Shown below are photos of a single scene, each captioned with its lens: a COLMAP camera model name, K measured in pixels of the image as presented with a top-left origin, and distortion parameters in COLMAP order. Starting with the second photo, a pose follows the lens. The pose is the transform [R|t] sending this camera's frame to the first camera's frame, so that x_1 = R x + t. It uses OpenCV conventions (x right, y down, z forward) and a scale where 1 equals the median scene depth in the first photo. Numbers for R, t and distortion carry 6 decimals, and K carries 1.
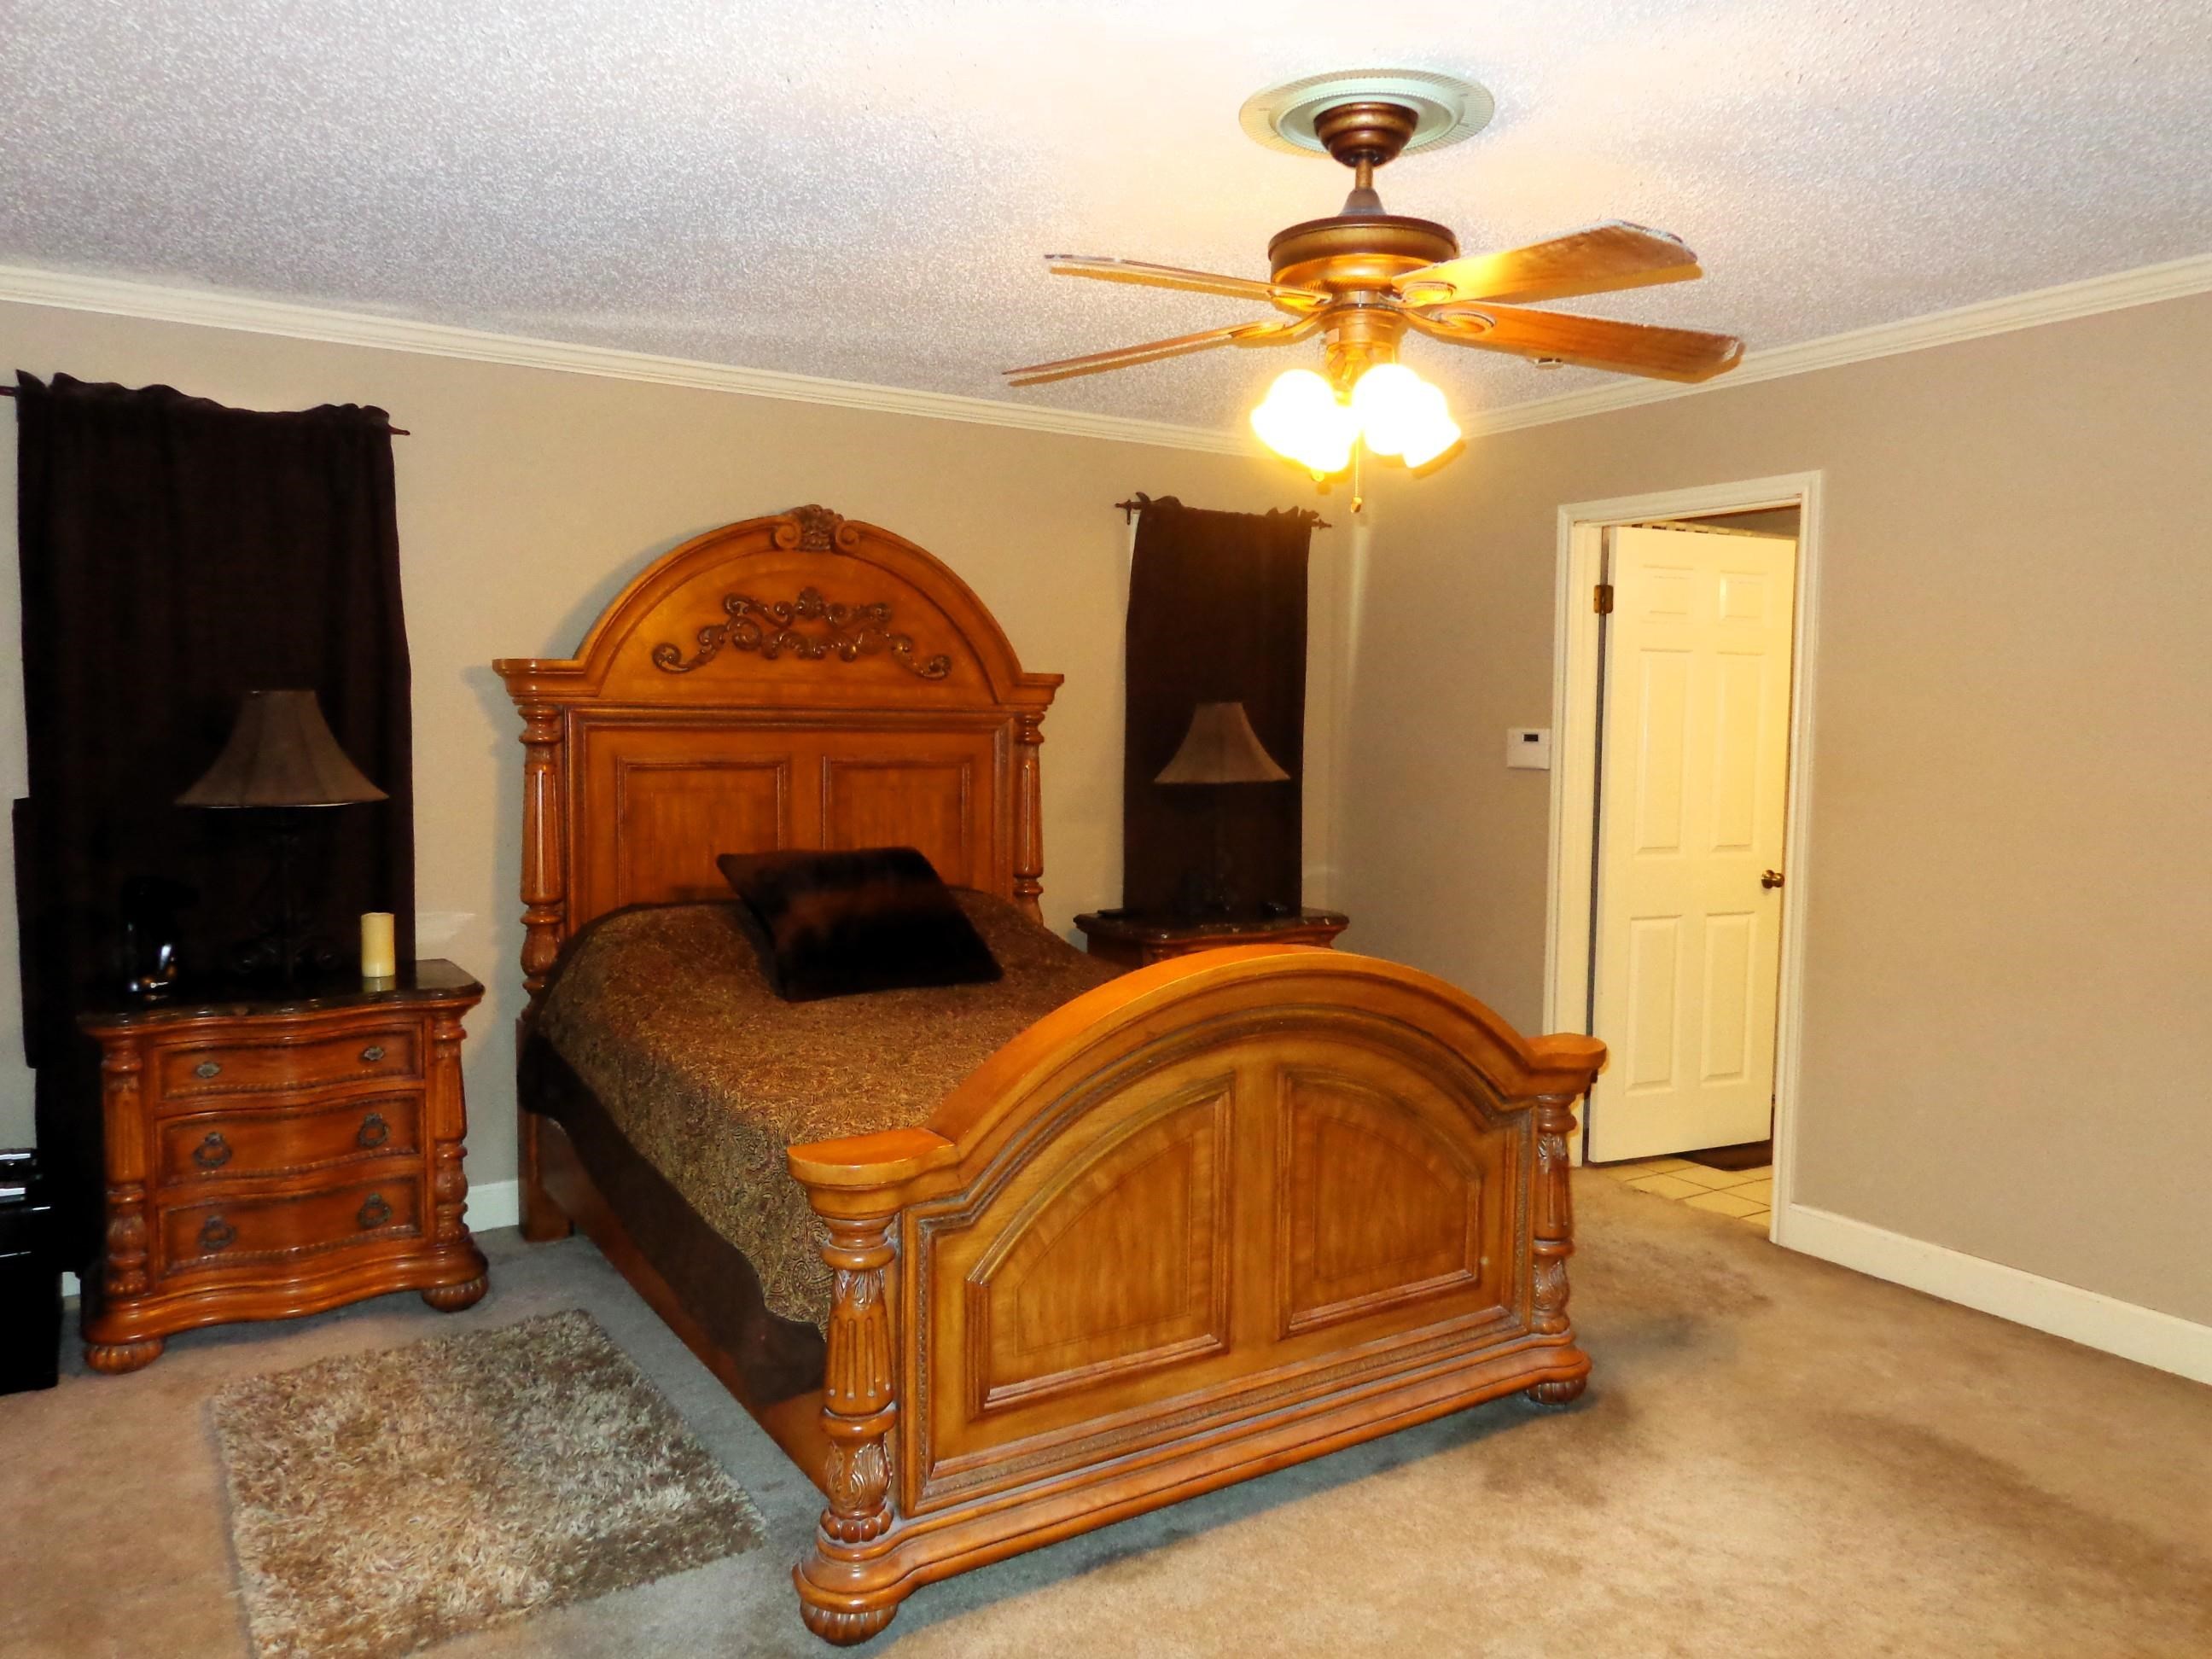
lens RADIAL K [[1556.0, 0, 1099.0], [0, 1556.0, 833.7], [0, 0, 1]] dist [-0.006419, 0.018748]
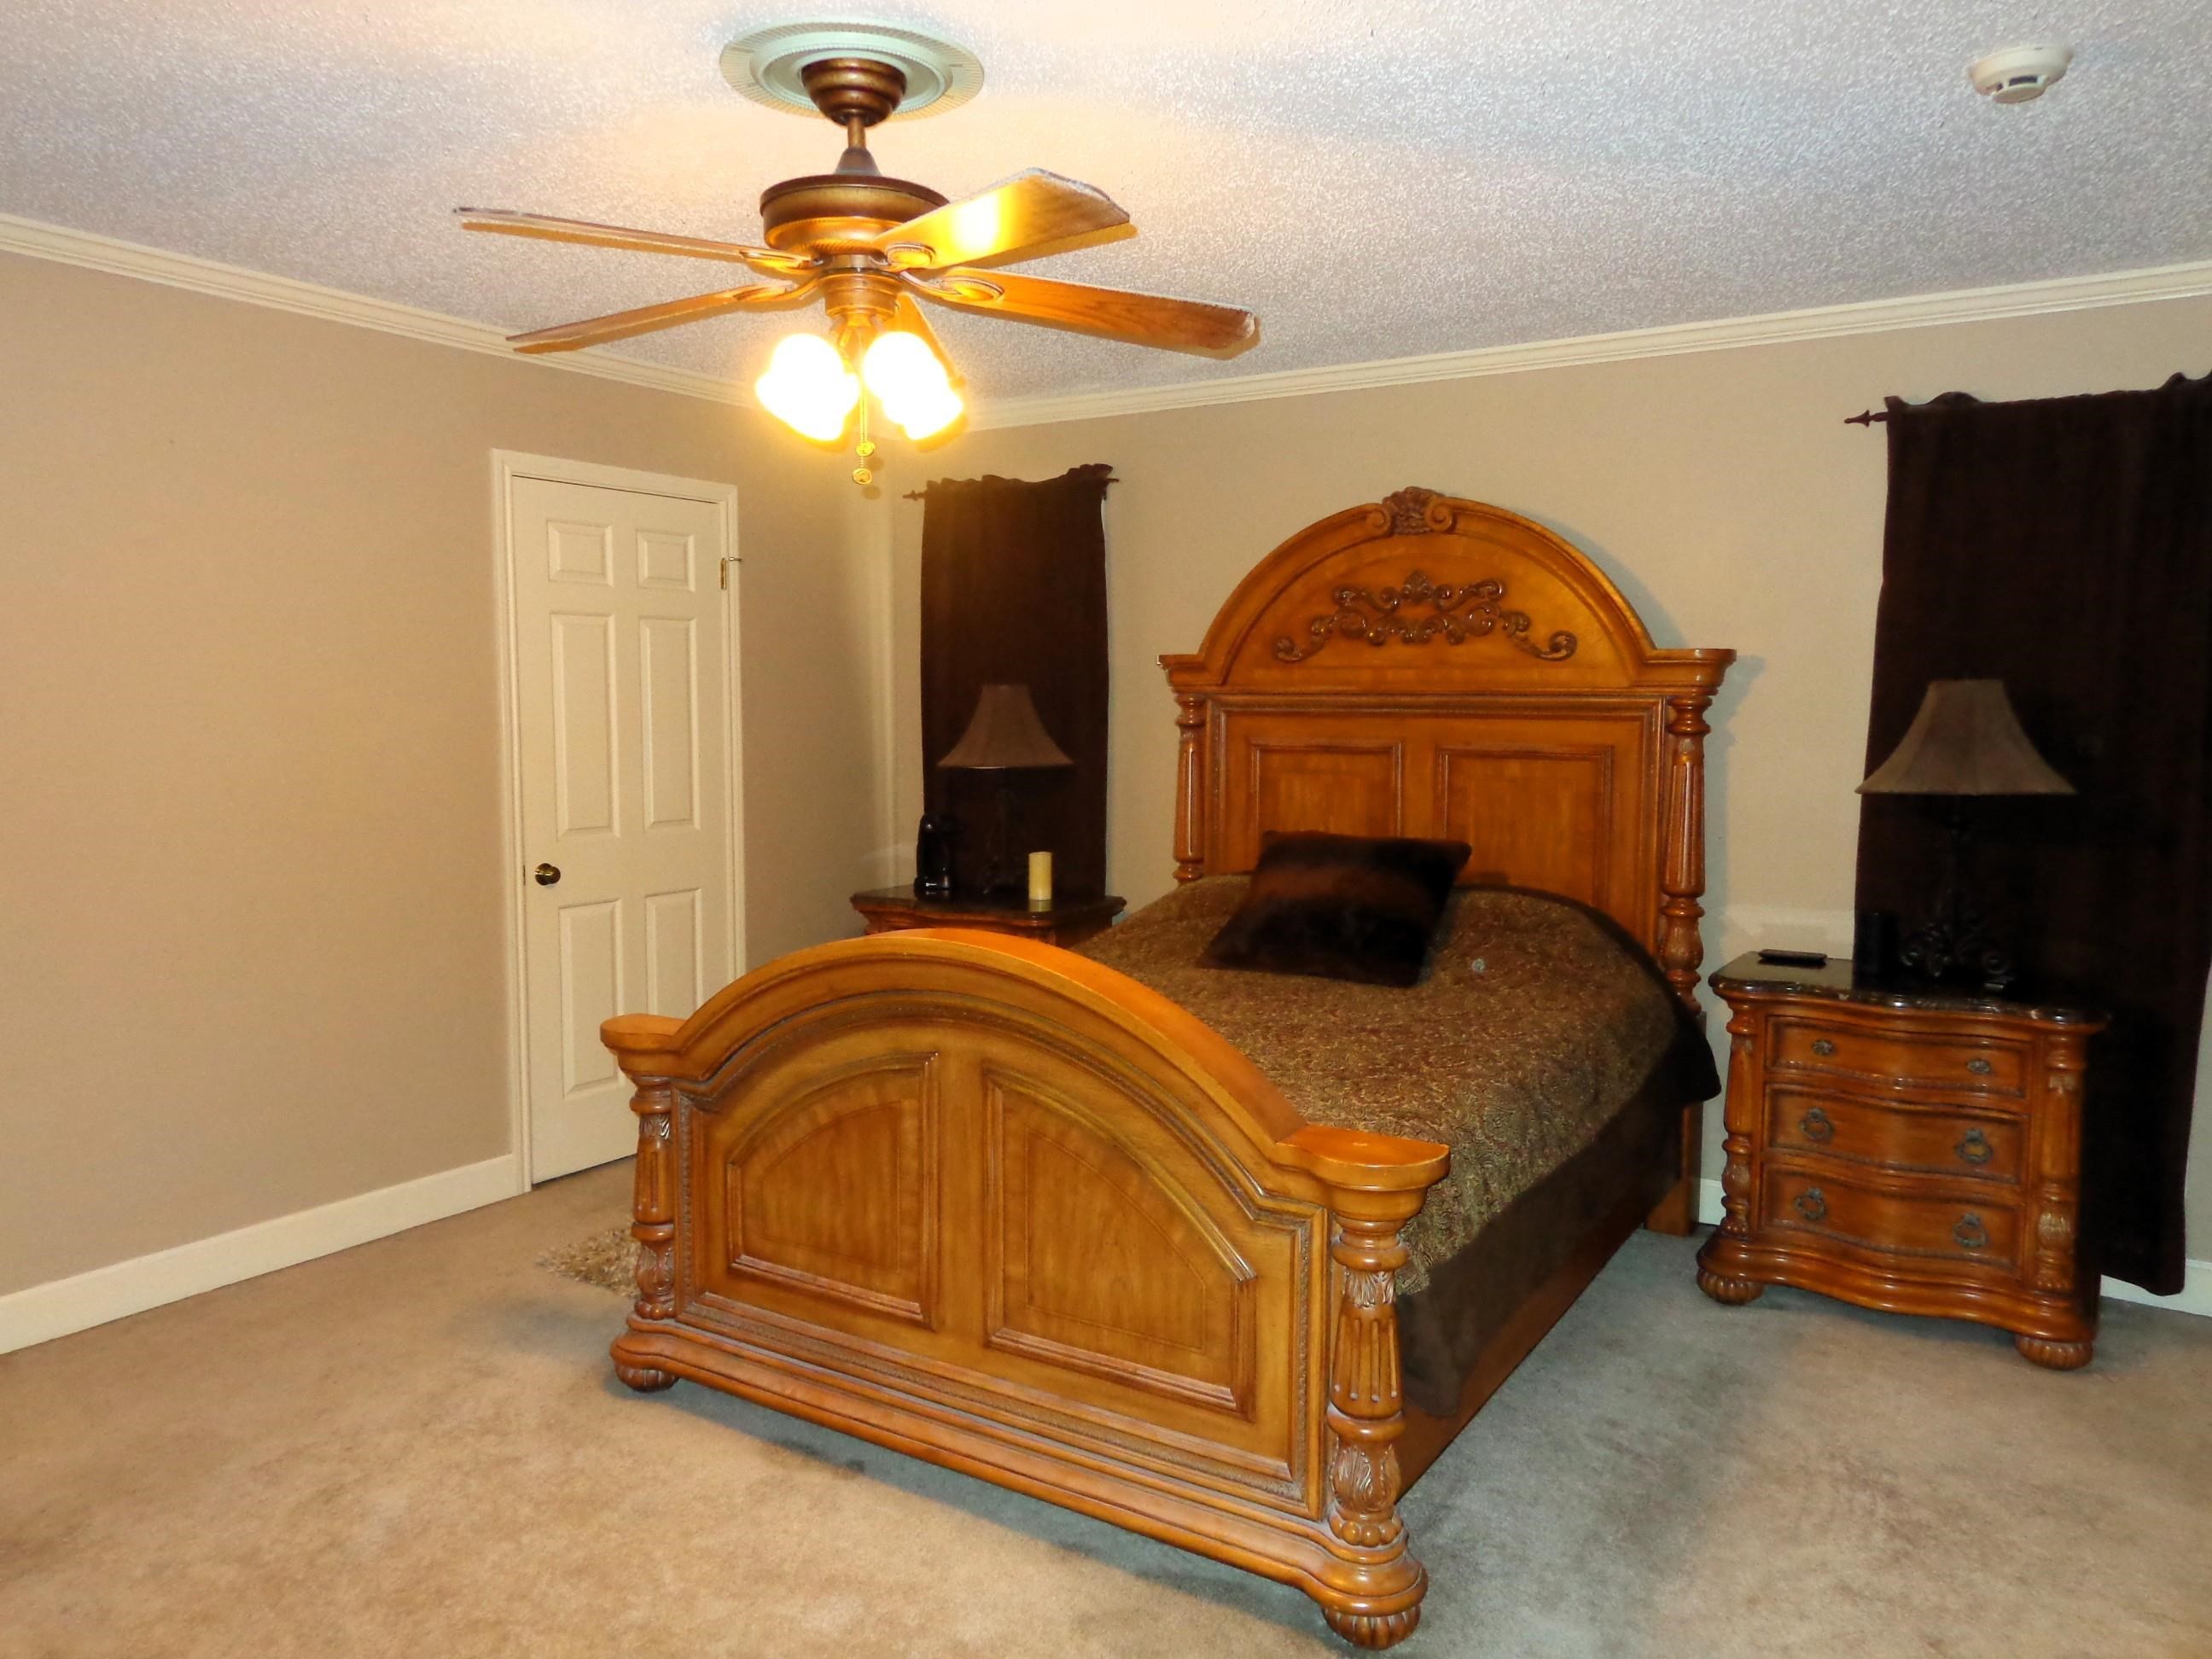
lens RADIAL K [[1556.0, 0, 1099.0], [0, 1556.0, 826.1], [0, 0, 1]] dist [-0.006419, 0.018748]
pose [[0.417717, 0.066420, -0.906146, 0.689658], [-0.068012, 0.996812, 0.041714, -0.027192], [0.906028, 0.044204, 0.420903, 0.448158]]
